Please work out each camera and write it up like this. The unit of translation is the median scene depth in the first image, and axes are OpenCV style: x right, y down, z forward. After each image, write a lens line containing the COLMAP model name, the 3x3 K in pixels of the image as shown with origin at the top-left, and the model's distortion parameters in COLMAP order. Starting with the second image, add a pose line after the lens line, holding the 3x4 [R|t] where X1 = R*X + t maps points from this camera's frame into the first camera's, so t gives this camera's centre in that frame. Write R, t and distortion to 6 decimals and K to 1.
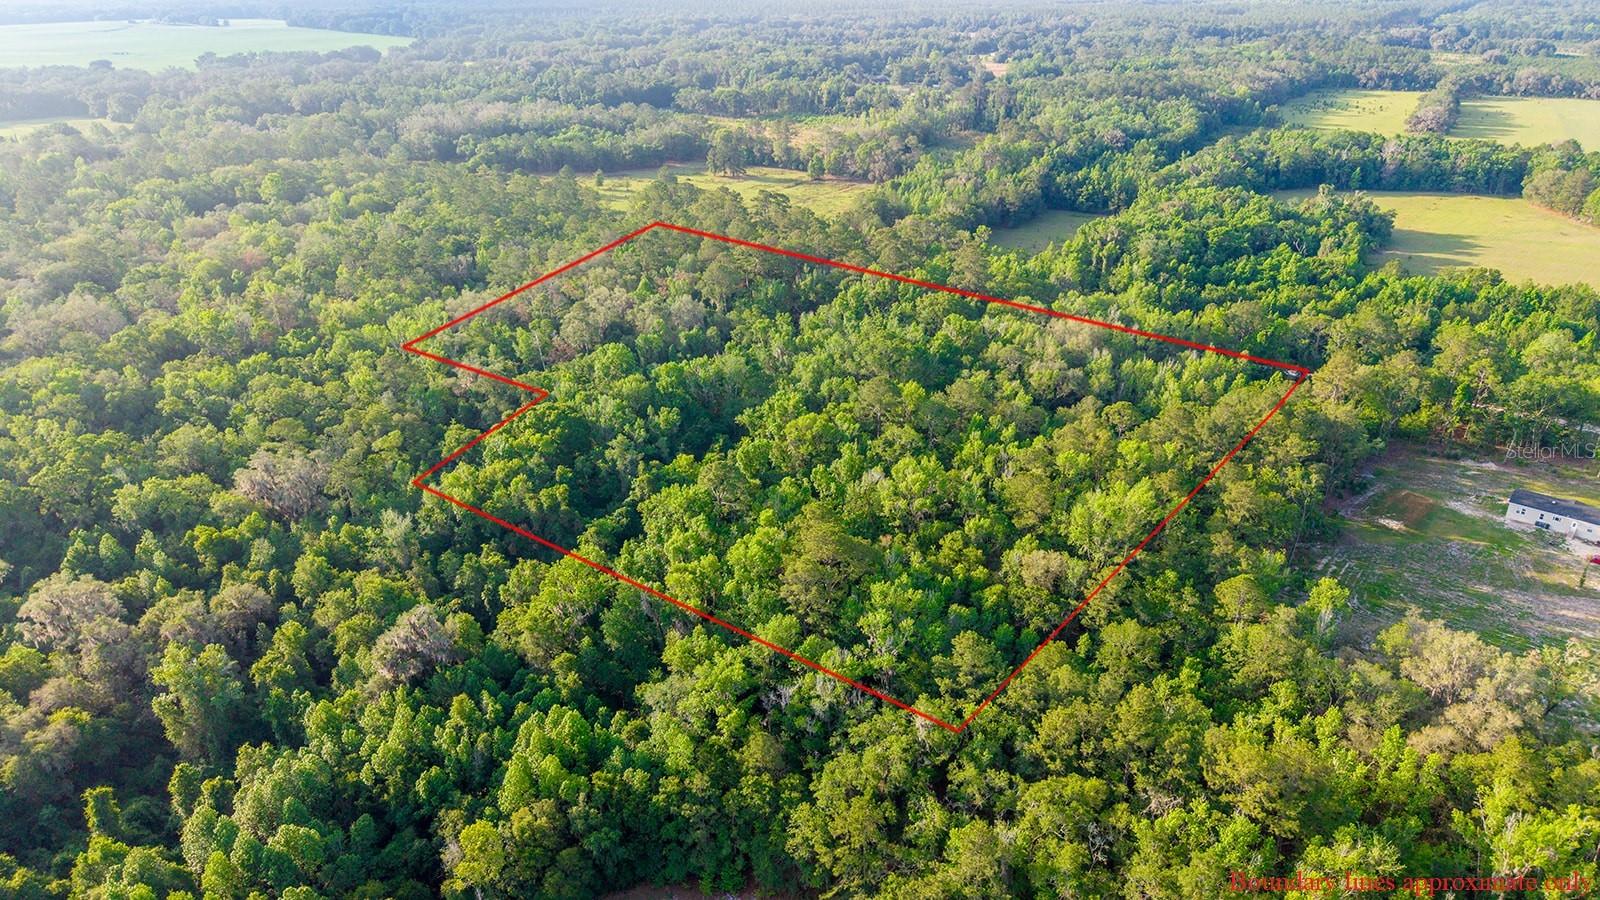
lens RADIAL K [[1071.2, 0, 798.8], [0, 1071.2, 451.3], [0, 0, 1]] dist [0.016741, -0.014204]
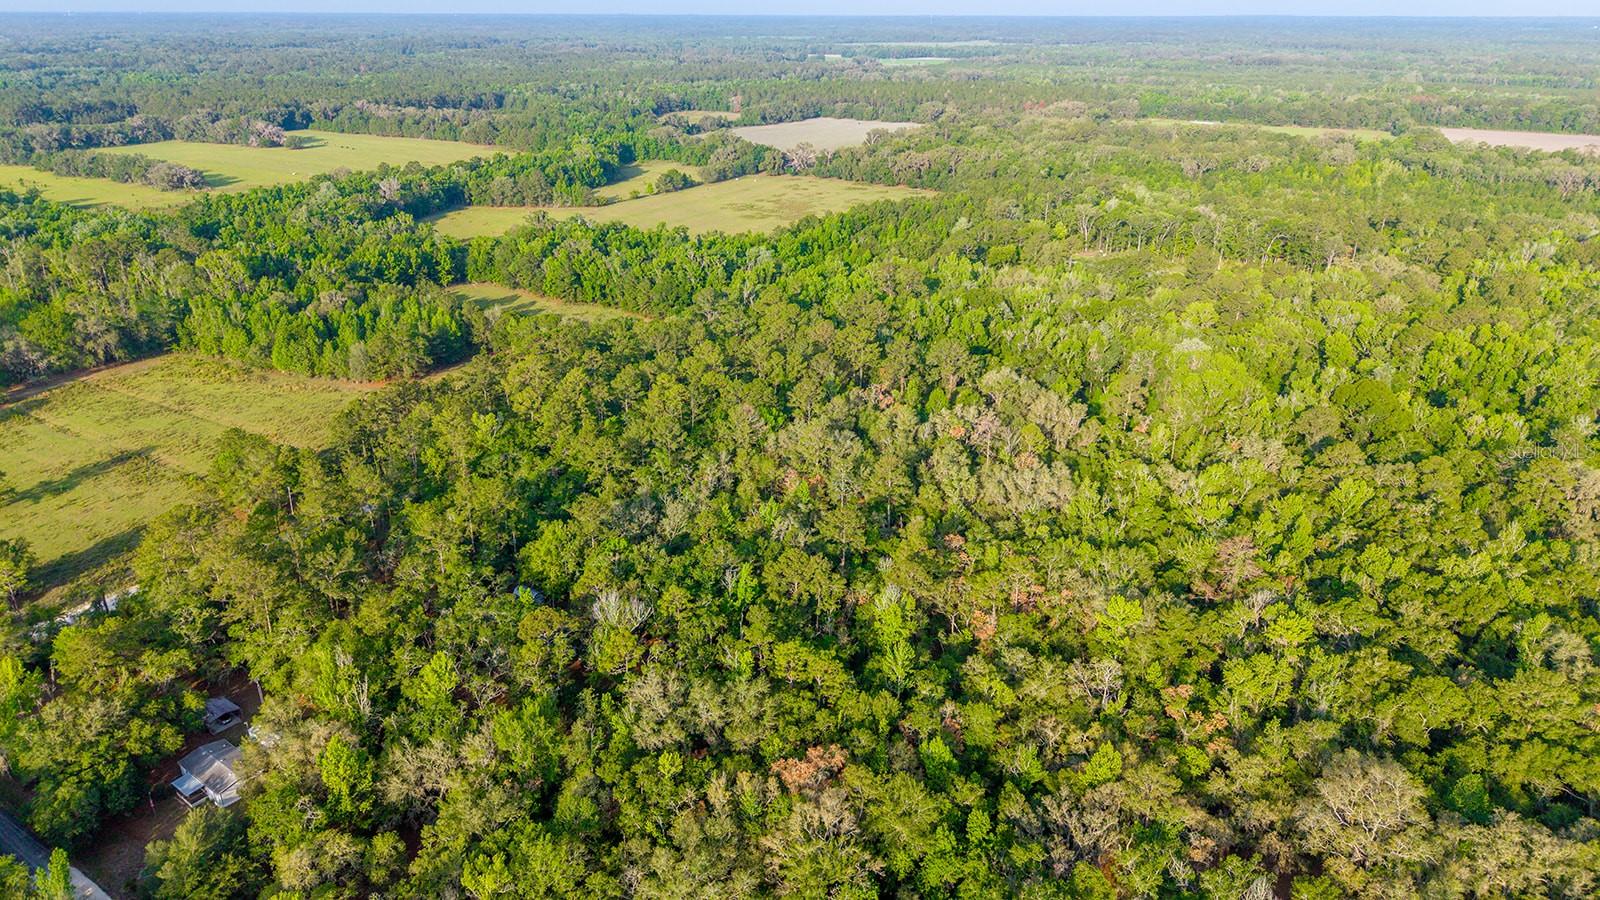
lens RADIAL K [[1071.2, 0, 802.0], [0, 1071.2, 449.2], [0, 0, 1]] dist [0.016741, -0.014204]
pose [[-0.049454, -0.374949, 0.925726, -0.793523], [0.416512, 0.834677, 0.360322, -0.399150], [-0.907784, 0.403395, 0.114892, 0.876873]]
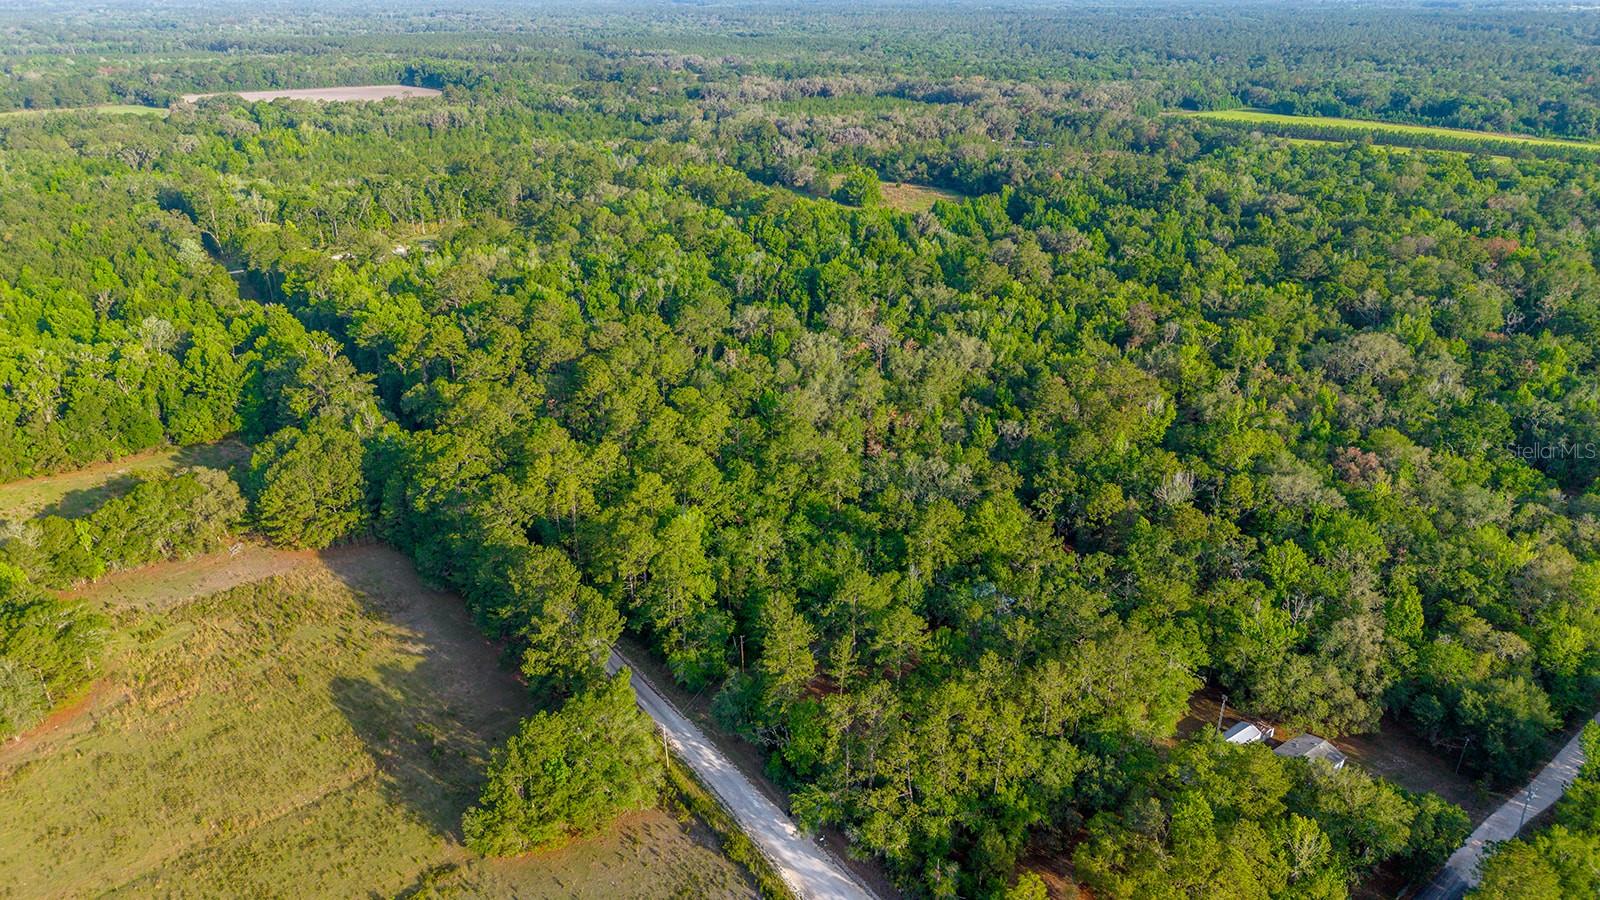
lens RADIAL K [[1071.2, 0, 800.2], [0, 1071.2, 456.0], [0, 0, 1]] dist [0.016741, -0.014204]
pose [[-0.965294, -0.103769, 0.239664, -0.332229], [0.111268, 0.666814, 0.736870, -0.645027], [-0.236276, 0.737964, -0.632126, 1.410266]]
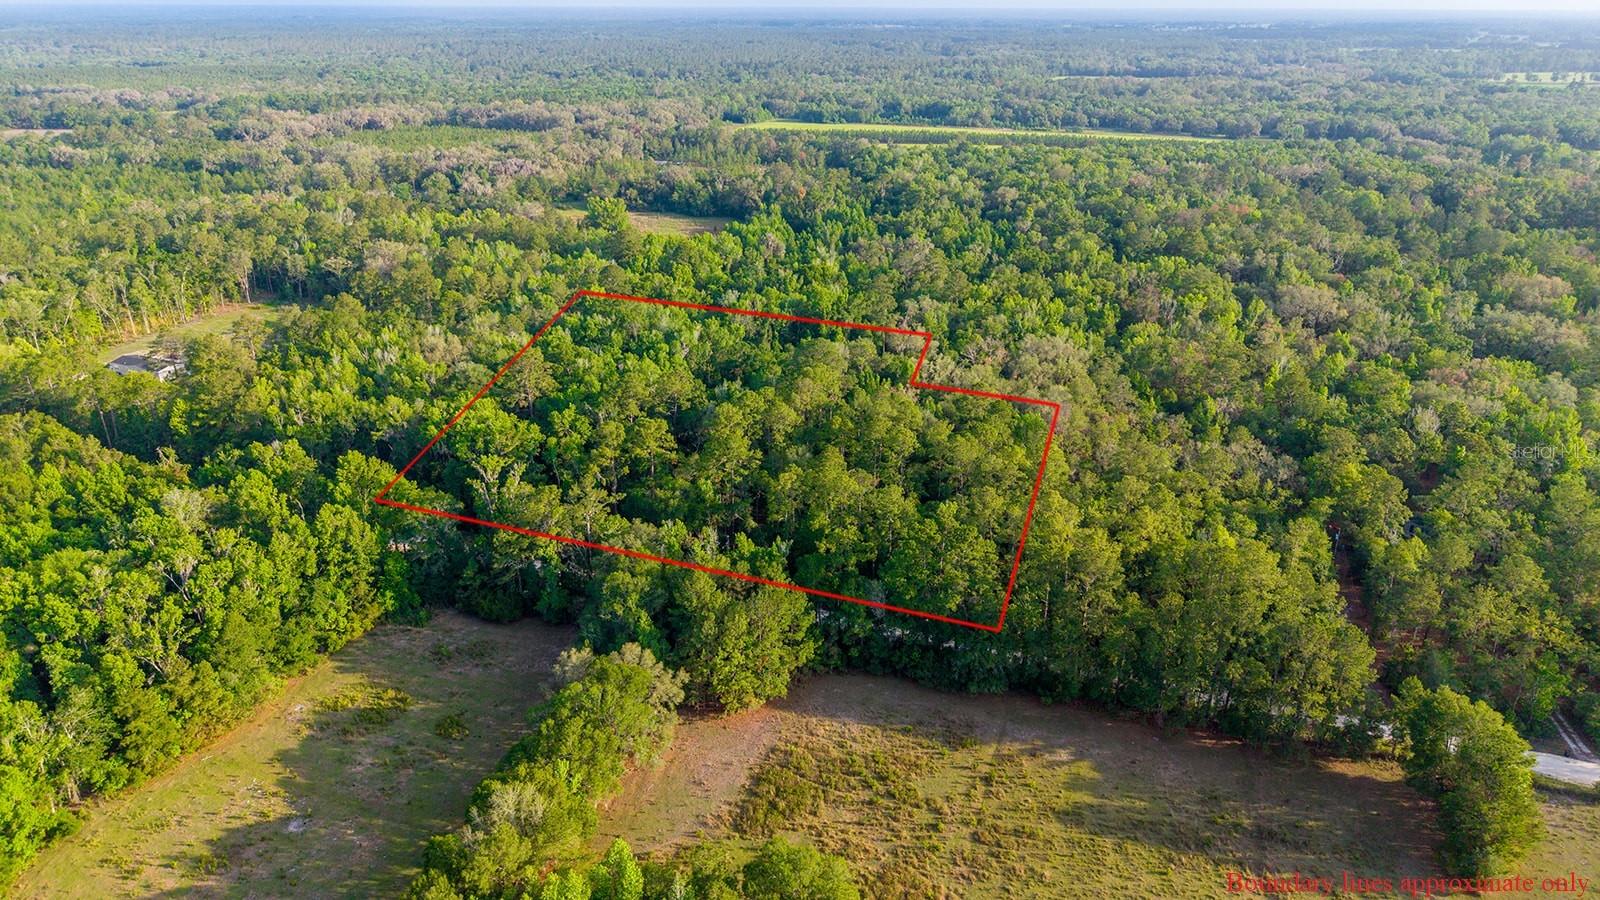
lens RADIAL K [[1071.2, 0, 802.7], [0, 1071.2, 451.7], [0, 0, 1]] dist [0.016741, -0.014204]
pose [[-0.955782, 0.113470, -0.271303, 0.161970], [-0.123326, 0.682857, 0.720068, -0.626405], [0.266967, 0.721687, -0.638668, 1.365438]]
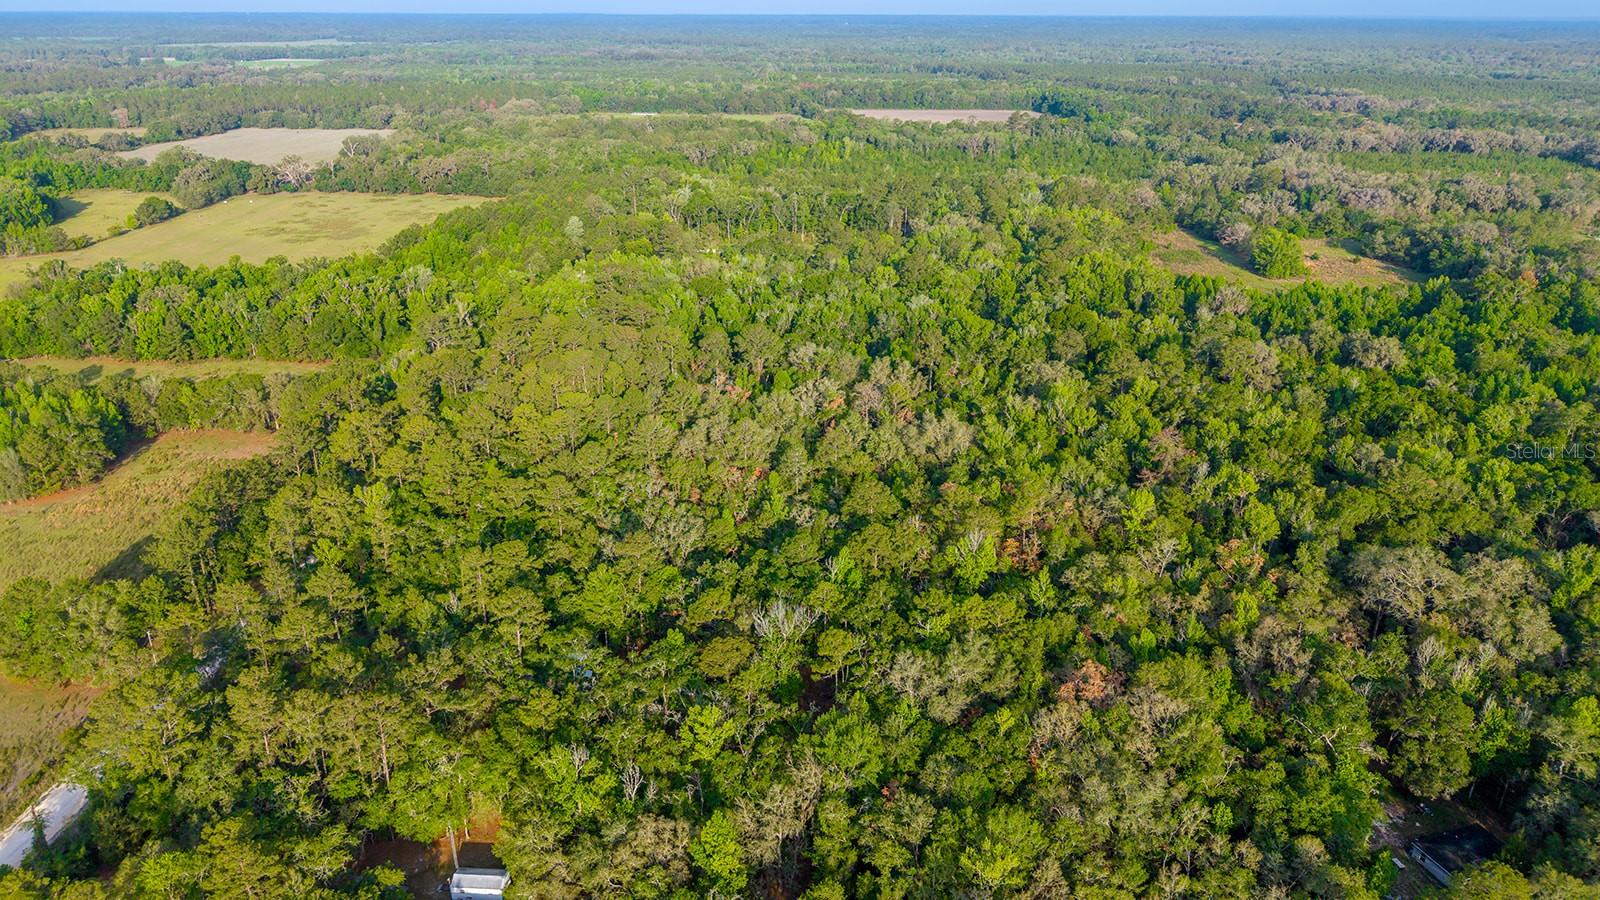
lens RADIAL K [[1071.2, 0, 797.8], [0, 1071.2, 446.6], [0, 0, 1]] dist [0.016741, -0.014204]
pose [[-0.582677, -0.304840, 0.753366, -0.711353], [0.339314, 0.751076, 0.566349, -0.517988], [-0.738481, 0.585626, -0.334198, 1.132830]]
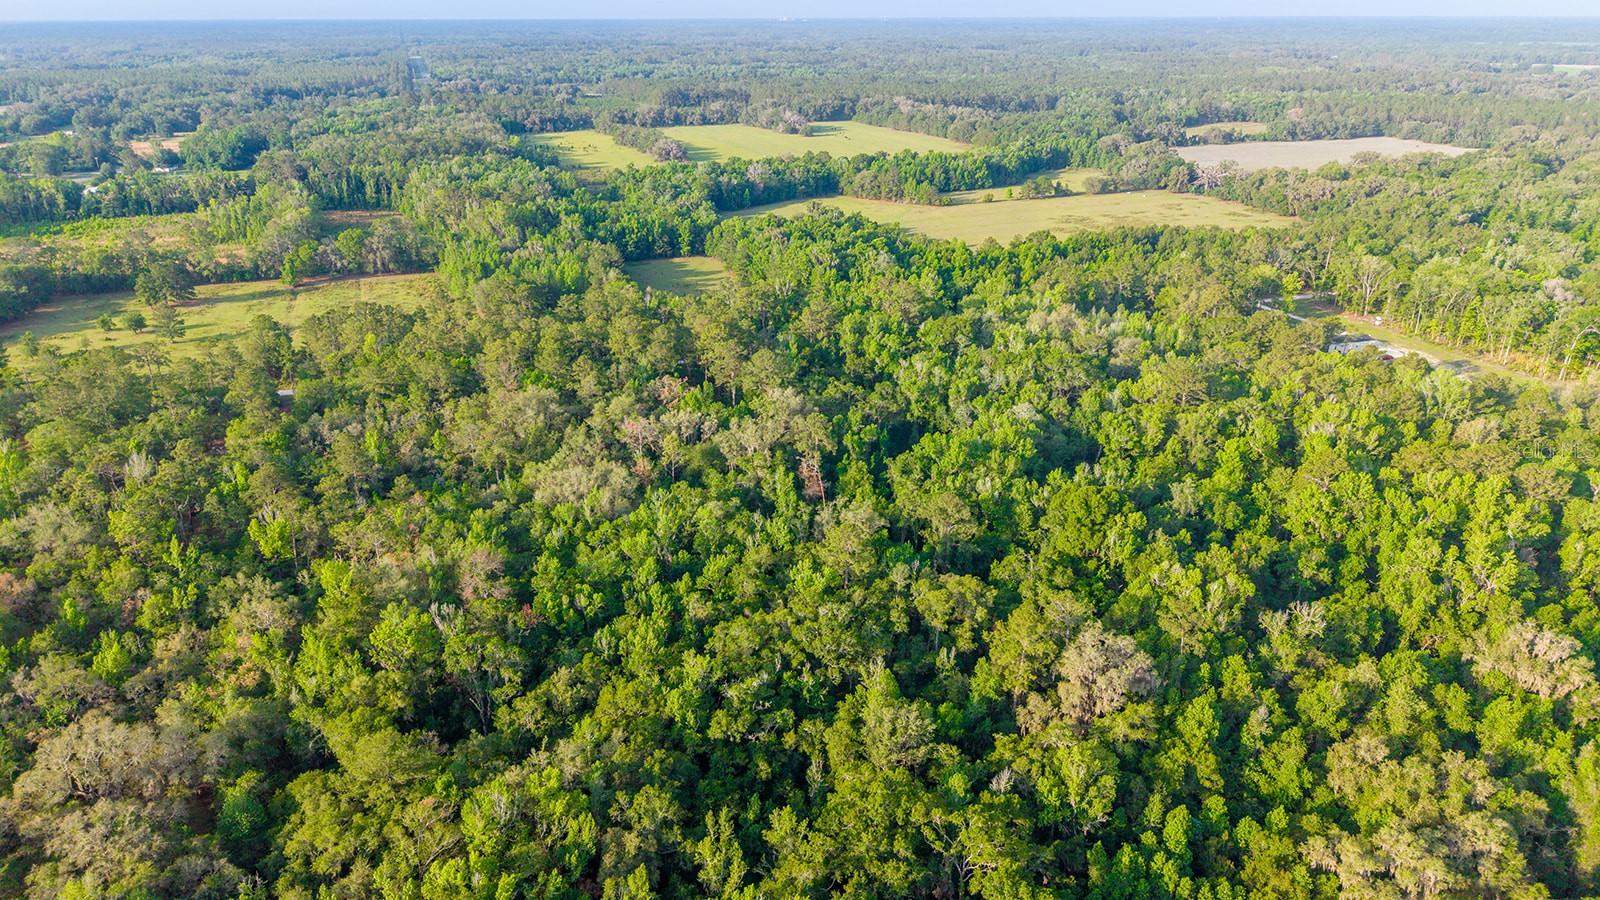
lens RADIAL K [[1071.2, 0, 799.9], [0, 1071.2, 452.3], [0, 0, 1]] dist [0.016741, -0.014204]
pose [[0.568969, -0.309419, 0.761928, -0.639825], [0.345085, 0.930828, 0.120317, -0.161000], [-0.746452, 0.194473, 0.636388, 0.358053]]
